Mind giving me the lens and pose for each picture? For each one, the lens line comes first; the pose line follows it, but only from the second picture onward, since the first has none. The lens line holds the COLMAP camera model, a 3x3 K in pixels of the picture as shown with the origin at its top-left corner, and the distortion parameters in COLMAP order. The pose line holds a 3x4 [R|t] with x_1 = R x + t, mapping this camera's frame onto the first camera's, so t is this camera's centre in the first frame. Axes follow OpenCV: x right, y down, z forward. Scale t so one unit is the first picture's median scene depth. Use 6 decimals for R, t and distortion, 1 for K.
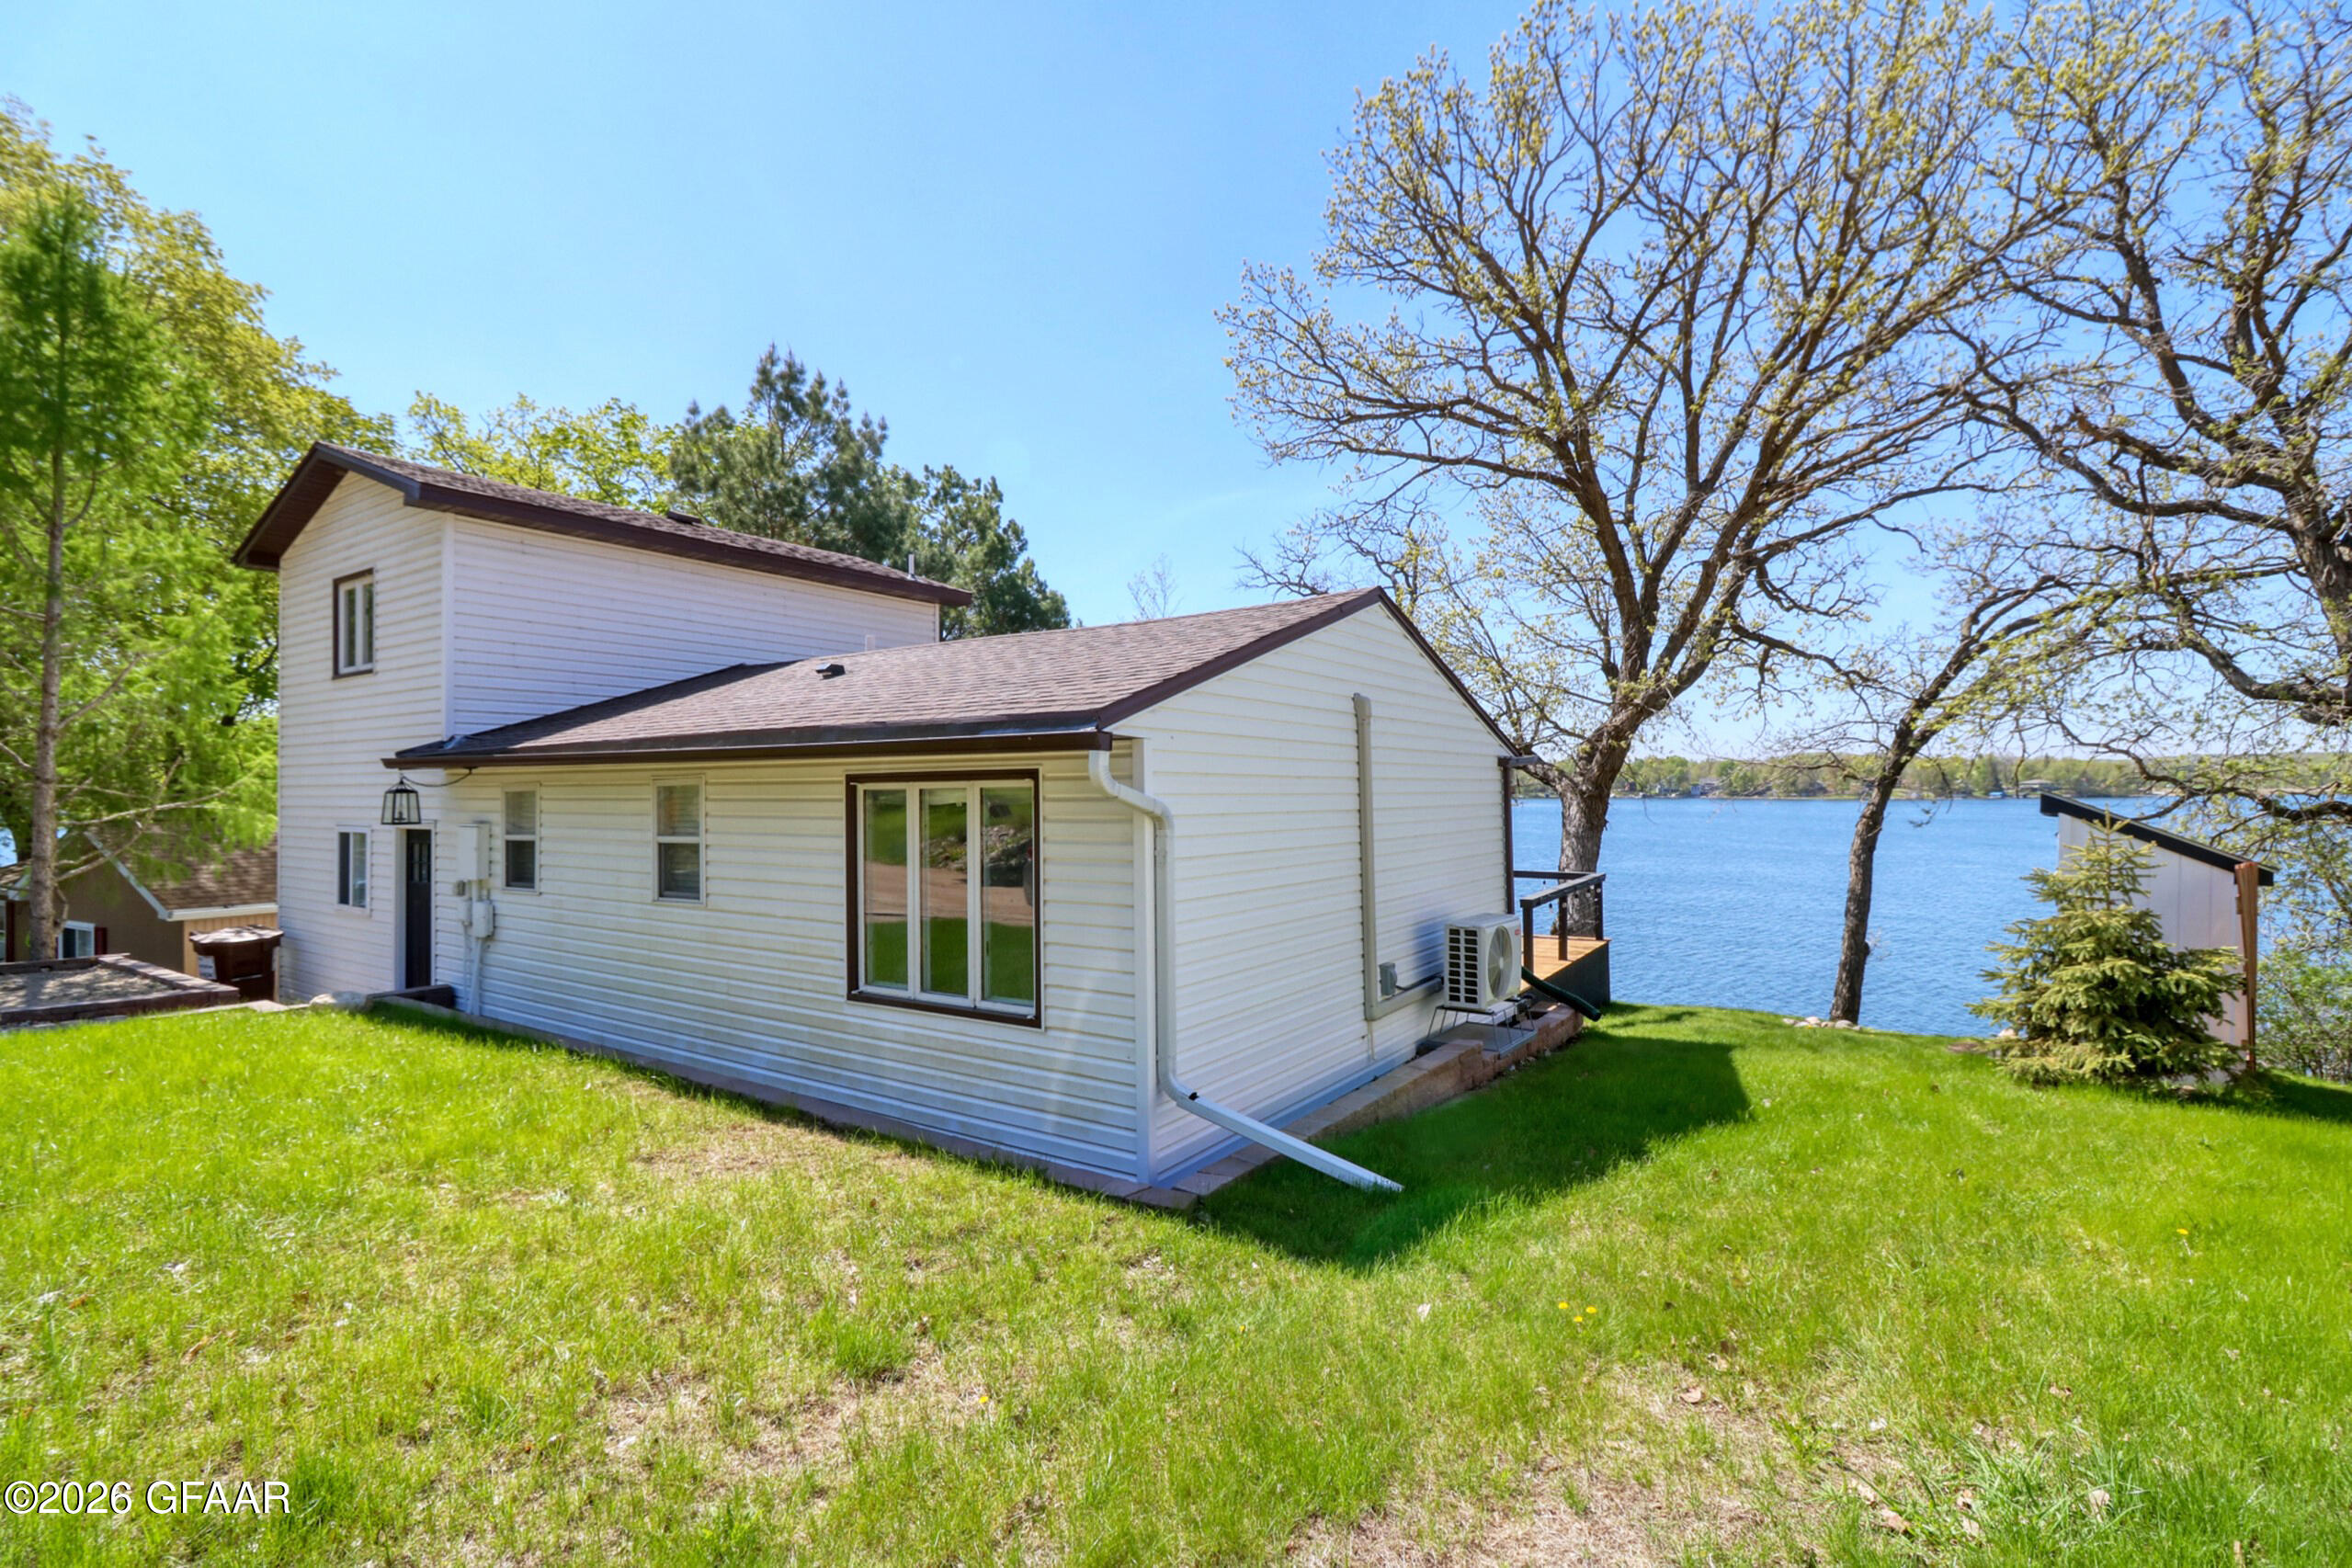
lens RADIAL K [[1067.4, 0, 1187.9], [0, 1067.4, 766.9], [0, 0, 1]] dist [-0.009867, -0.004565]
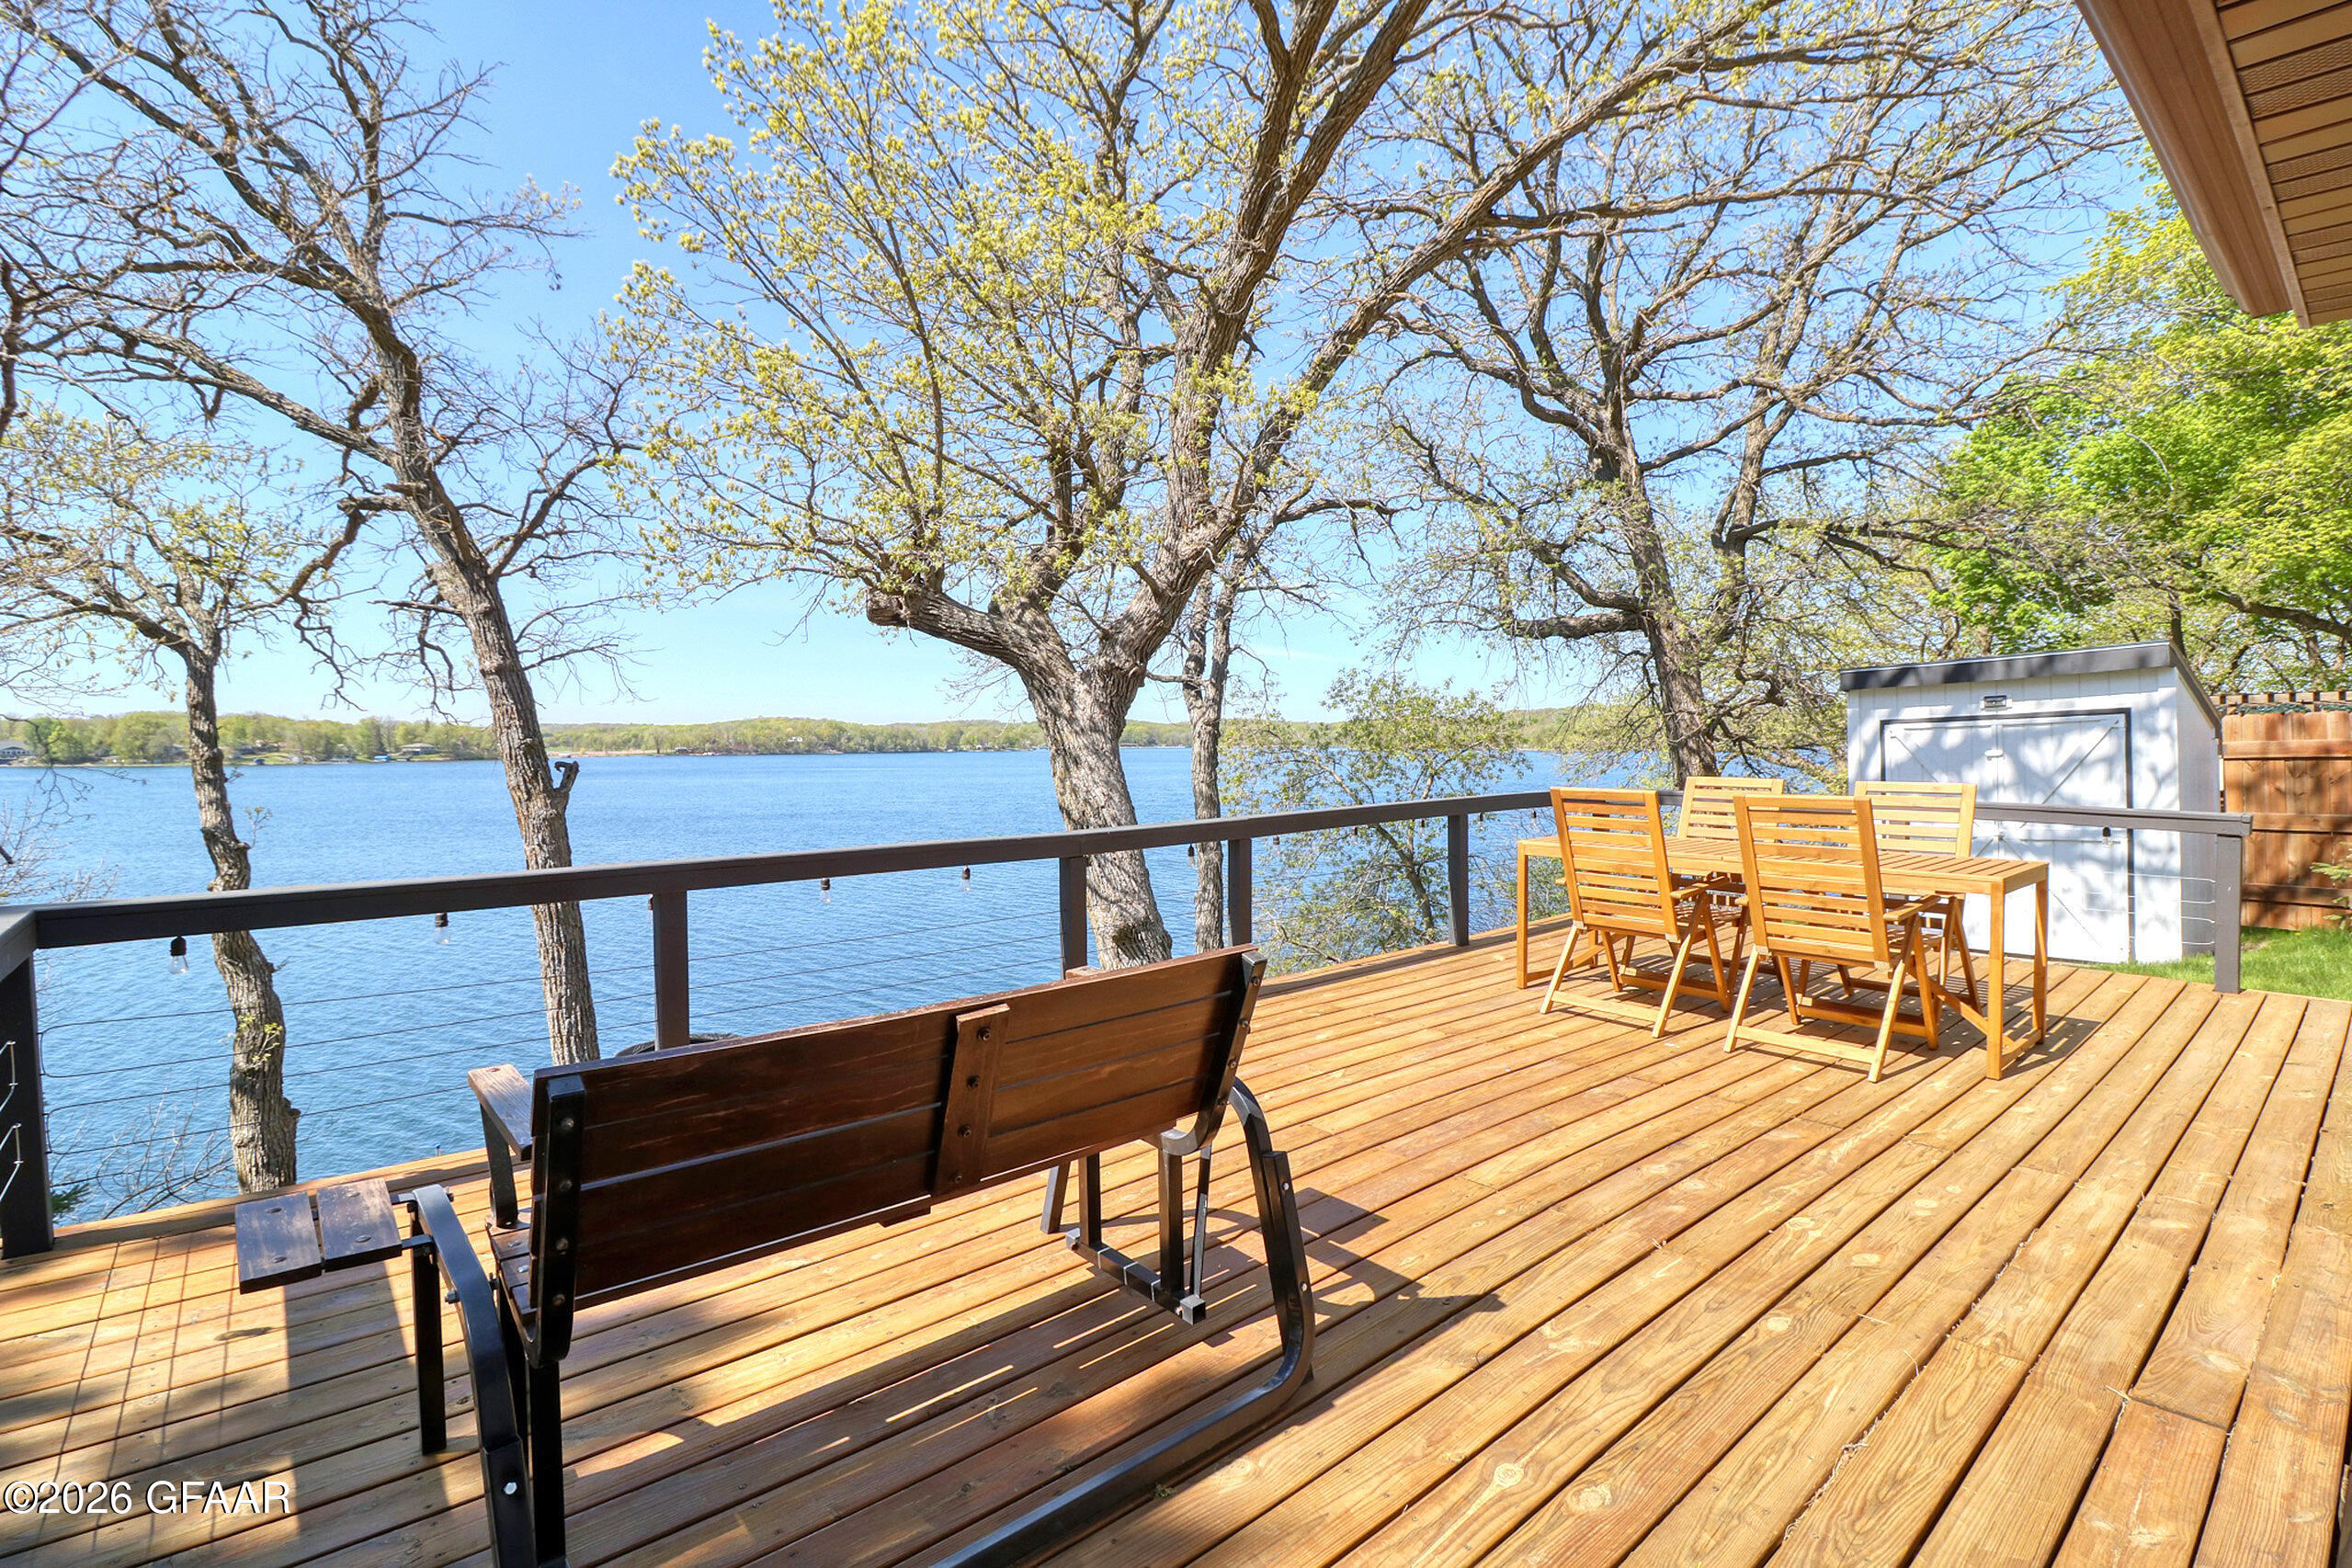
lens RADIAL K [[1067.4, 0, 1166.8], [0, 1067.4, 768.0], [0, 0, 1]] dist [-0.009867, -0.004565]
pose [[0.268619, -0.019281, 0.963053, -0.120735], [-0.013881, 0.999618, 0.023885, 0.046831], [-0.963146, -0.019784, 0.268249, 0.634503]]
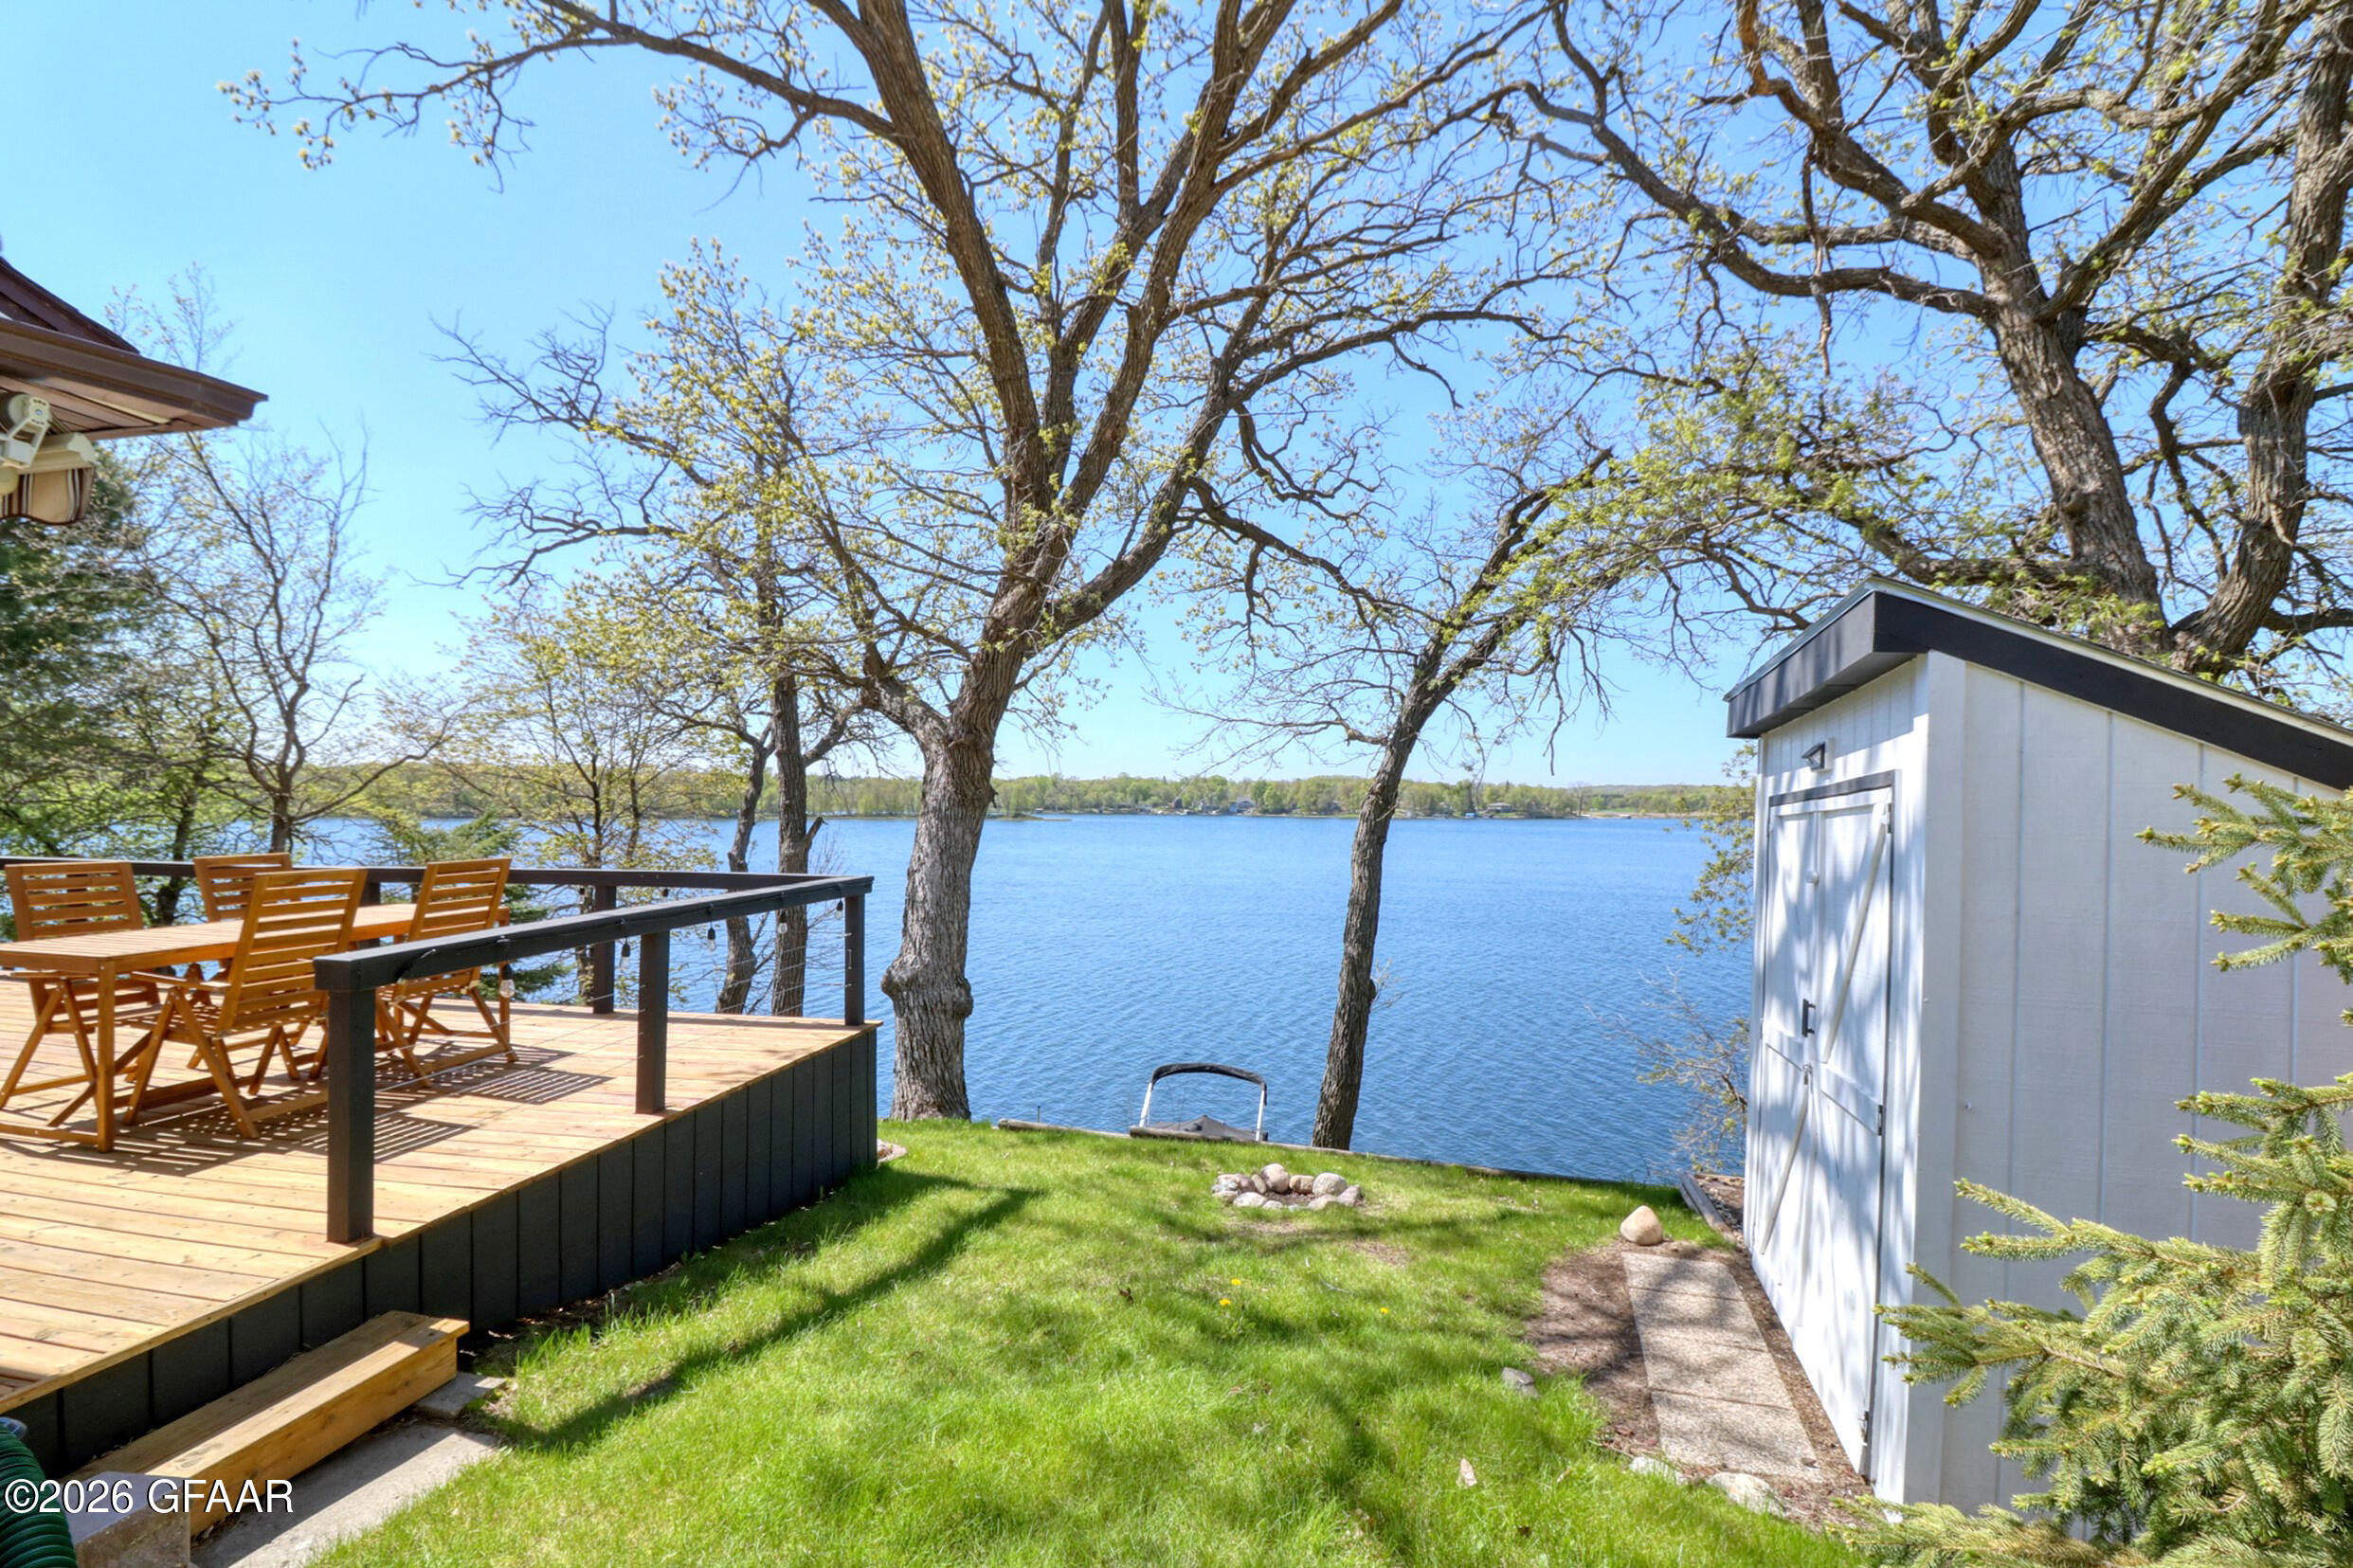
lens RADIAL K [[1100.4, 0, 1159.9], [0, 1100.4, 785.6], [0, 0, 1]] dist [-0.022510, -0.003470]
pose [[0.929577, 0.020606, 0.368051, 0.197808], [-0.022351, 0.999750, 0.000480, 0.035036], [-0.367949, -0.008672, 0.929806, 0.311921]]
